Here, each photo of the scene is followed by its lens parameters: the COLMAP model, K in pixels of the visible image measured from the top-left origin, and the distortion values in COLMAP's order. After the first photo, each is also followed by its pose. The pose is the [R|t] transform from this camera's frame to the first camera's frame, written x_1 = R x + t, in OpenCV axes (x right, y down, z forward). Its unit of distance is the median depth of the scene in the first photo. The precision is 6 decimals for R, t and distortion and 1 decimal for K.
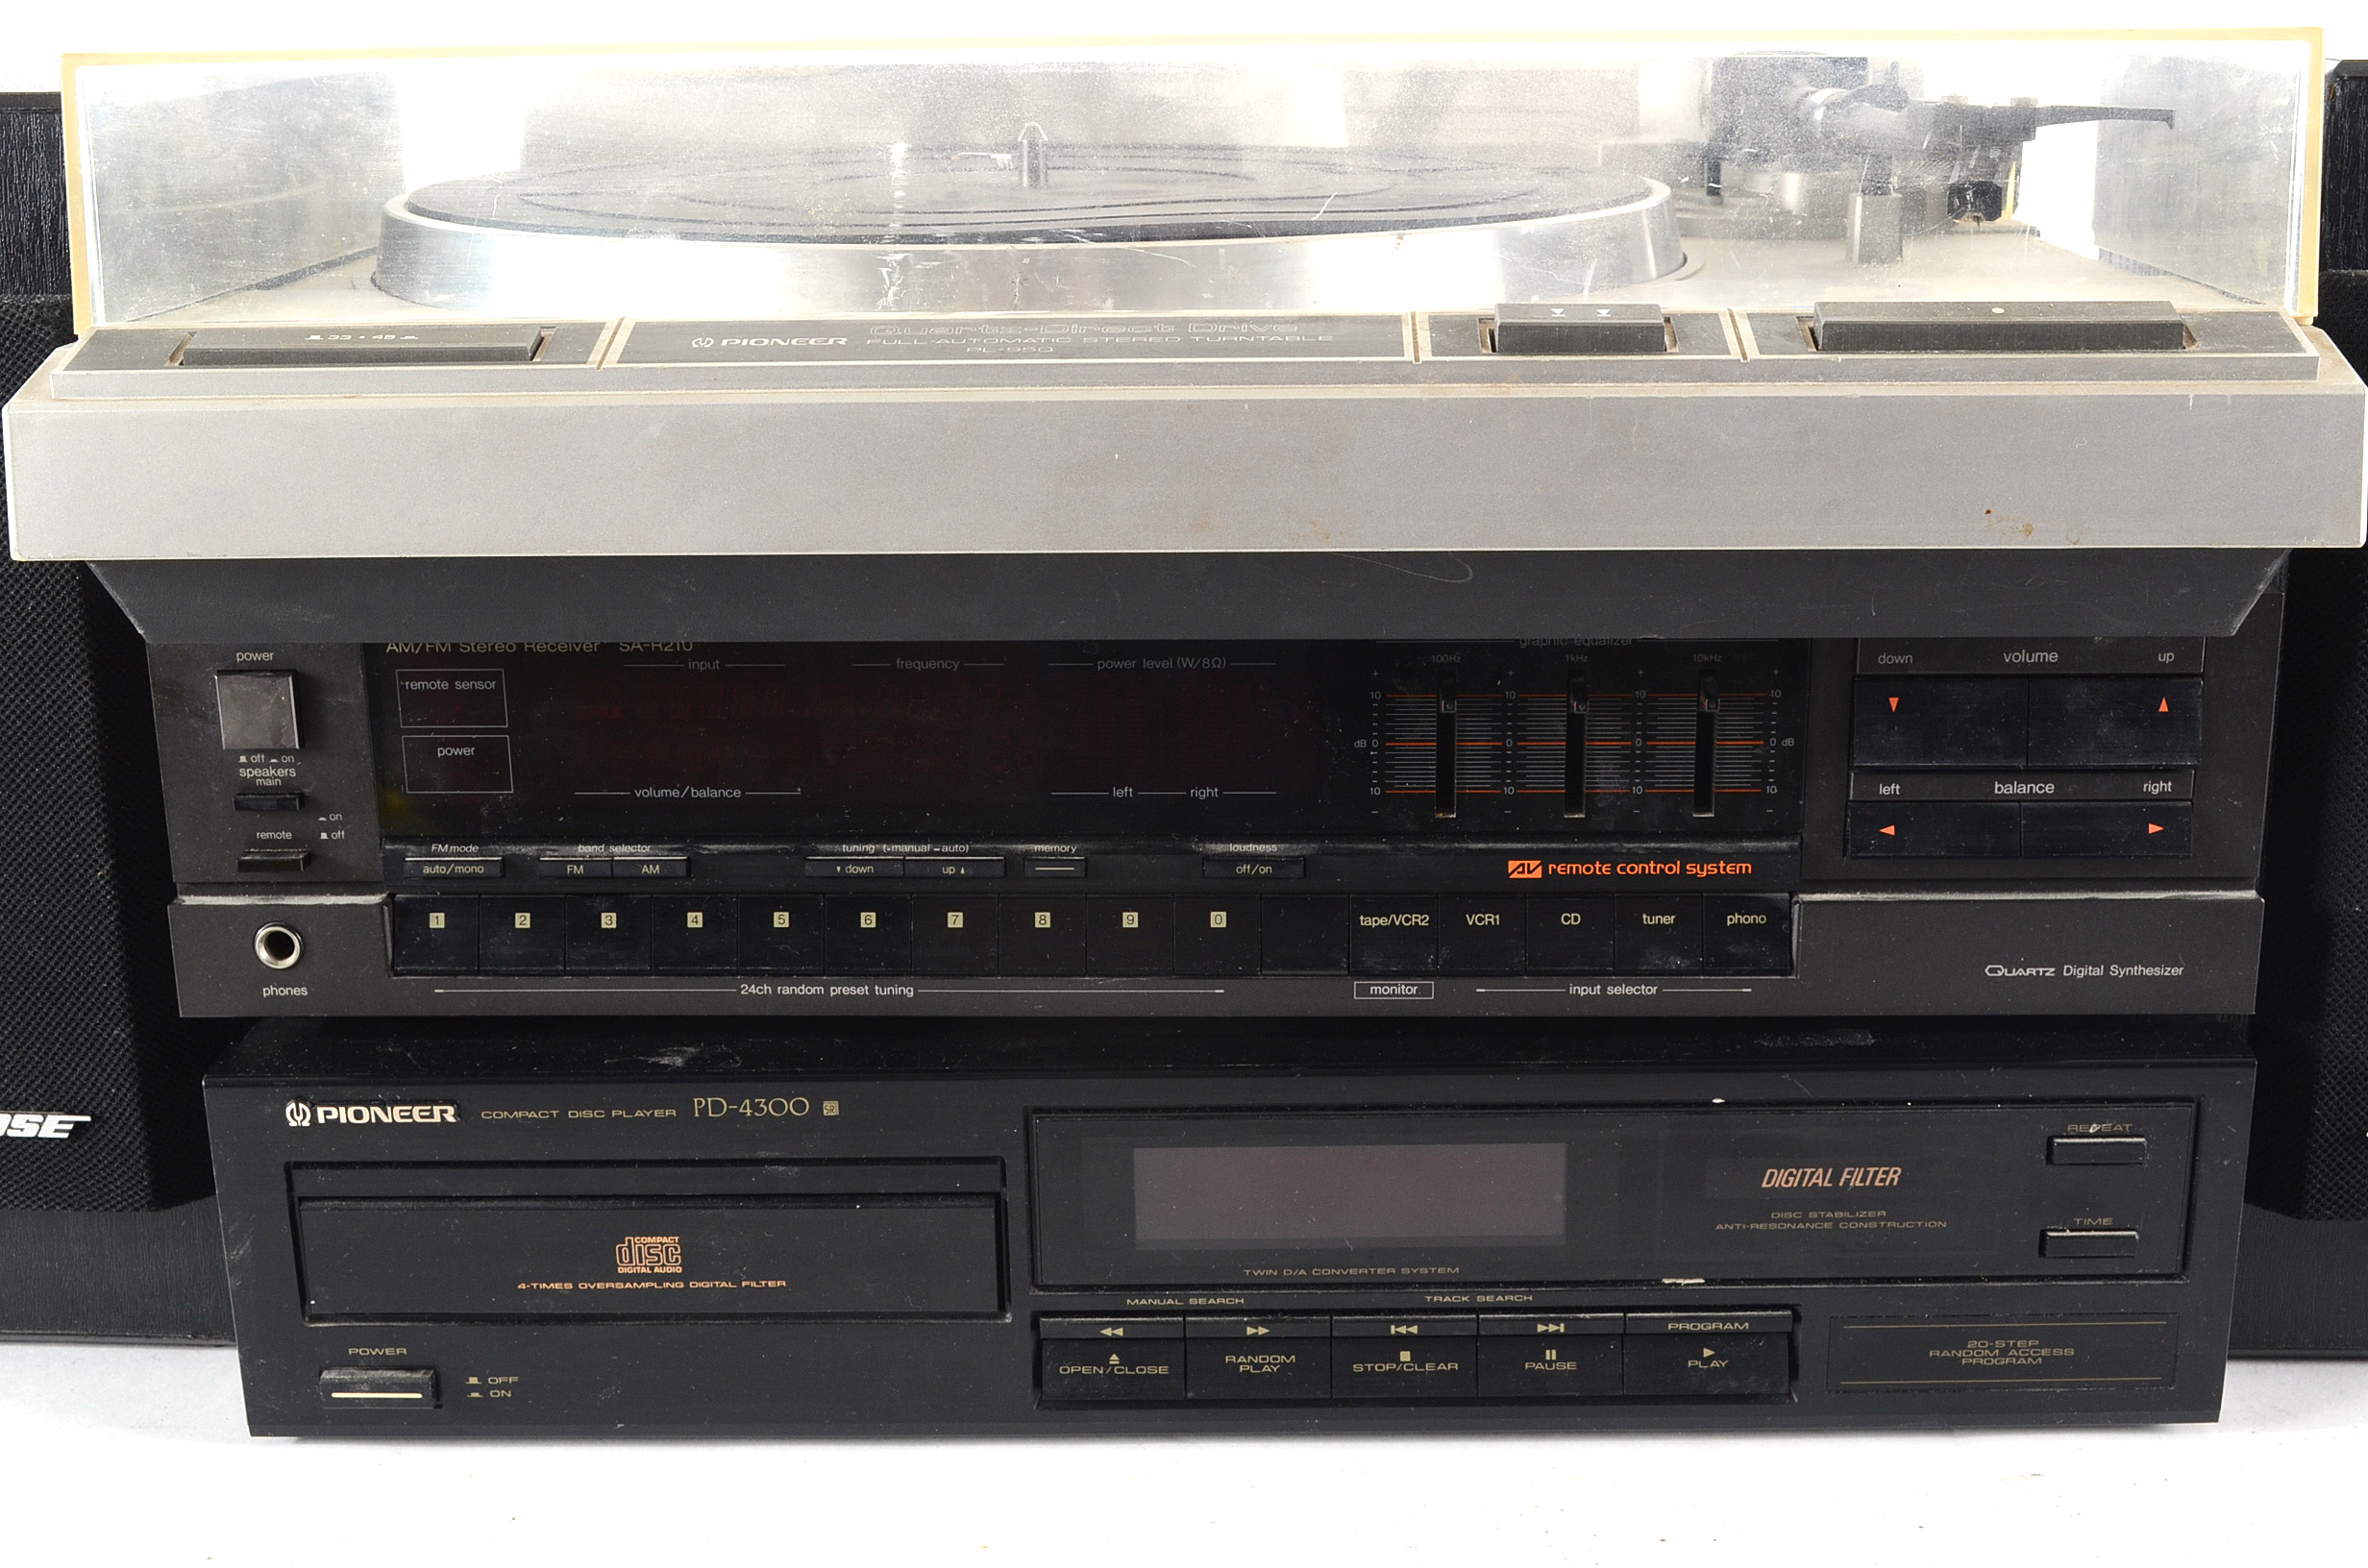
lens RADIAL K [[3247.6, 0, 1190.8], [0, 3247.6, 841.3], [0, 0, 1]] dist [-0.041731, 0.000000]
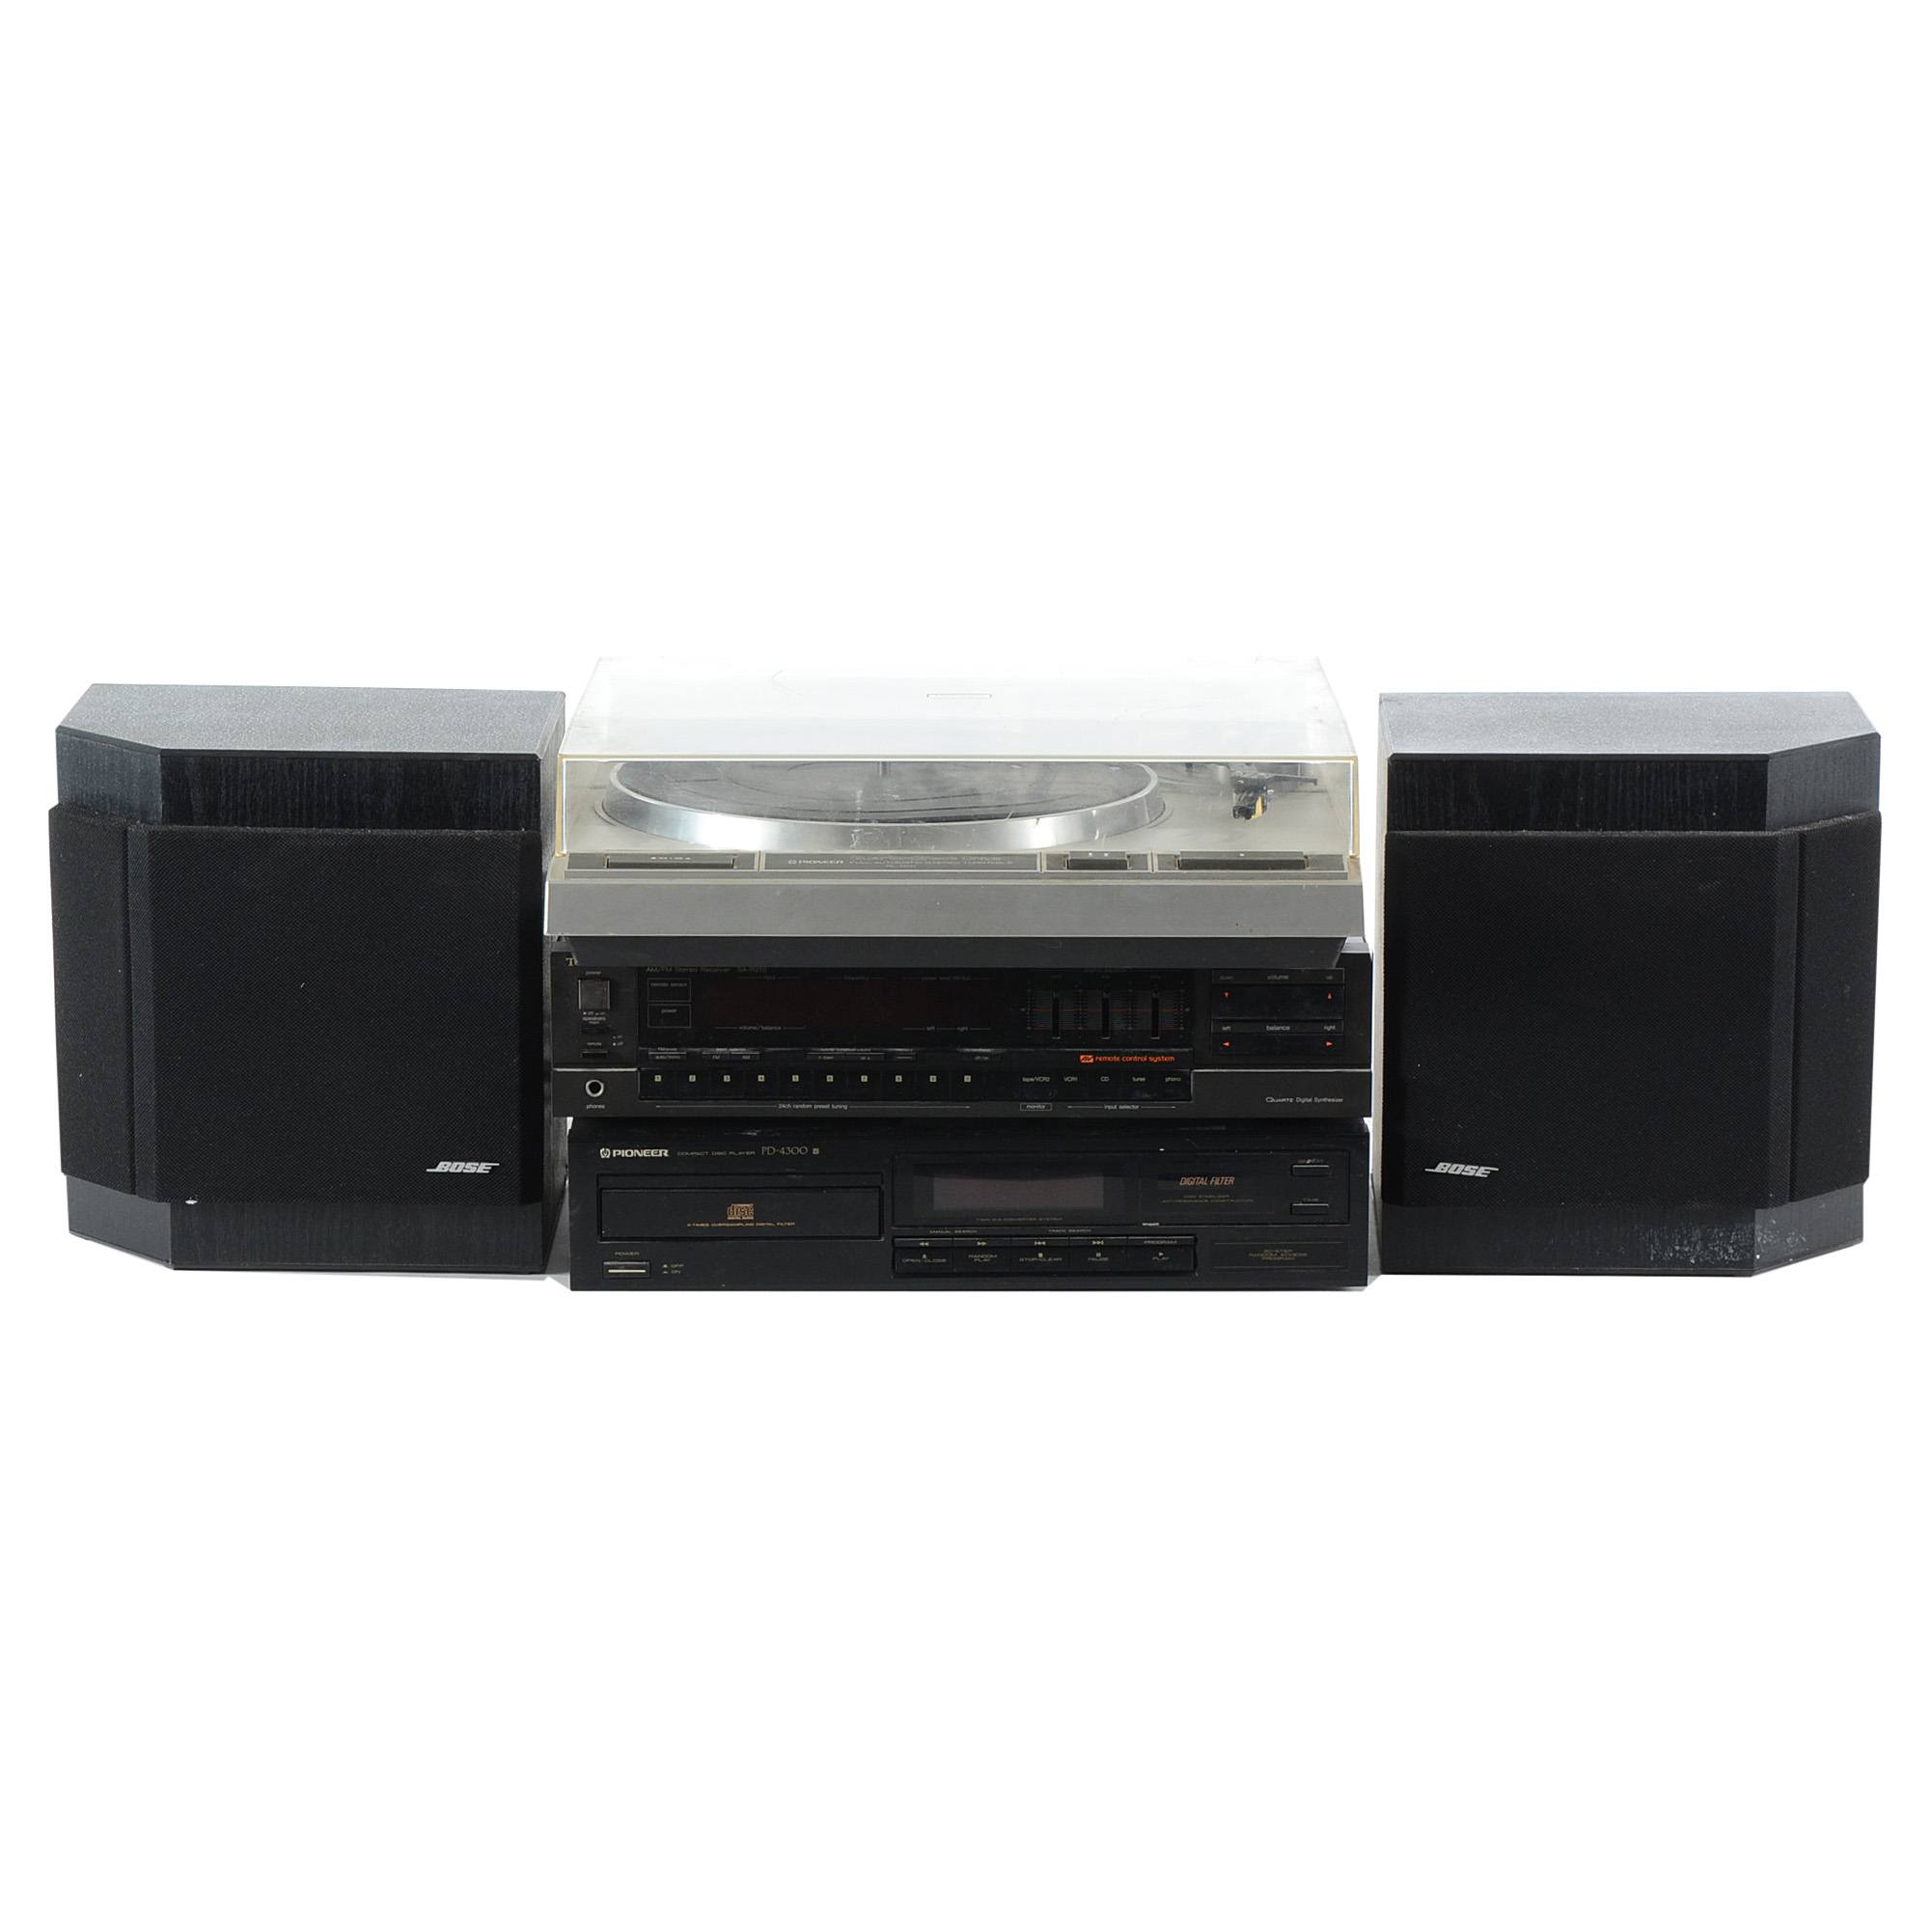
lens RADIAL K [[5775.7, 0, 963.2], [0, 5775.7, 963.0], [0, 0, 1]] dist [0.154491, 0.000000]
pose [[0.999475, 0.007087, 0.031616, -0.139508], [-0.004586, 0.996904, -0.078488, 0.290649], [-0.032075, 0.078302, 0.996414, -3.543031]]
